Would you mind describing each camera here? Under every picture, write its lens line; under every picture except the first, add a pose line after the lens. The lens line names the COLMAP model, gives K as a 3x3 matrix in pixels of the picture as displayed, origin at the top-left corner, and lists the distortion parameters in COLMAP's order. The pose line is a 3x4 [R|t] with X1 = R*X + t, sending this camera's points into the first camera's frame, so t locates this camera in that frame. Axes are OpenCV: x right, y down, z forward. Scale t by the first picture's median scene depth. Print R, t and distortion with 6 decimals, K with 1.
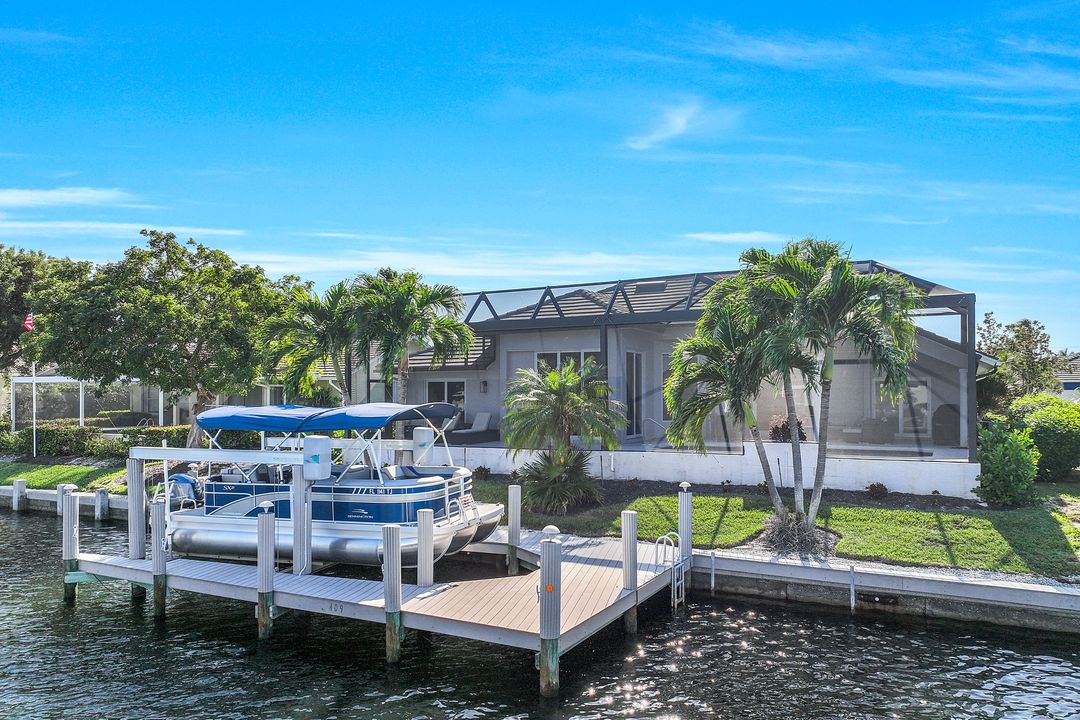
lens RADIAL K [[770.7, 0, 539.2], [0, 770.7, 380.2], [0, 0, 1]] dist [0.003709, 0.001057]
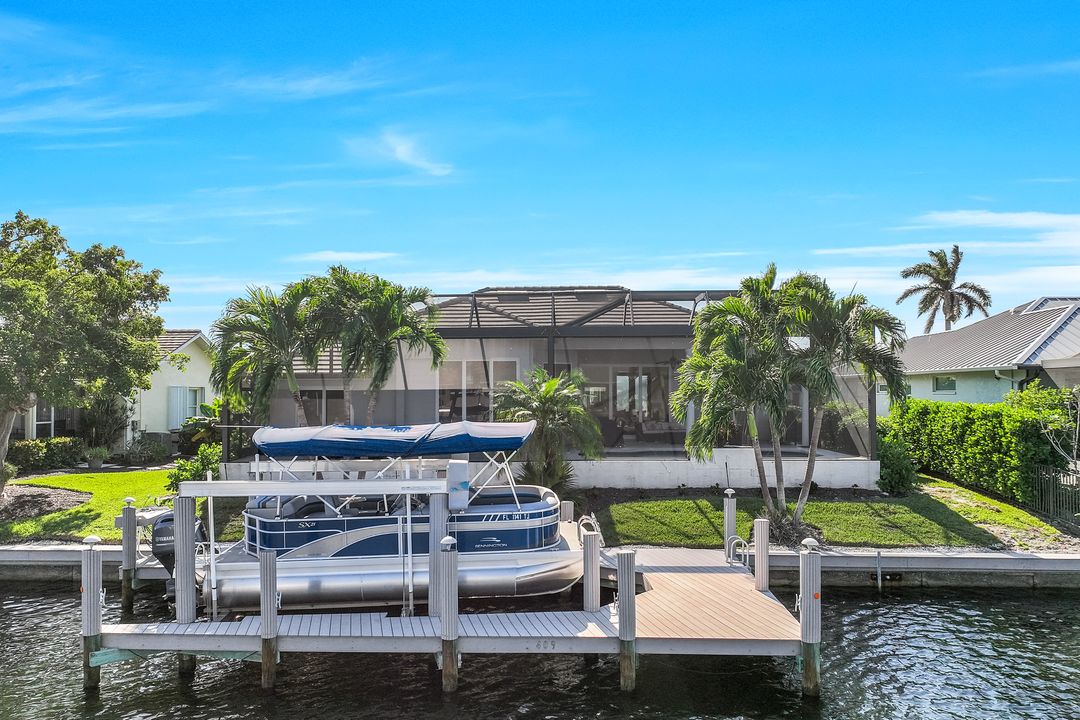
lens RADIAL K [[772.9, 0, 566.7], [0, 772.9, 361.2], [0, 0, 1]] dist [0.000365, -0.000832]
pose [[0.900748, 0.018054, 0.433966, -0.550983], [-0.007326, 0.999625, -0.026380, -0.021327], [-0.434280, 0.020582, 0.900543, 0.113687]]
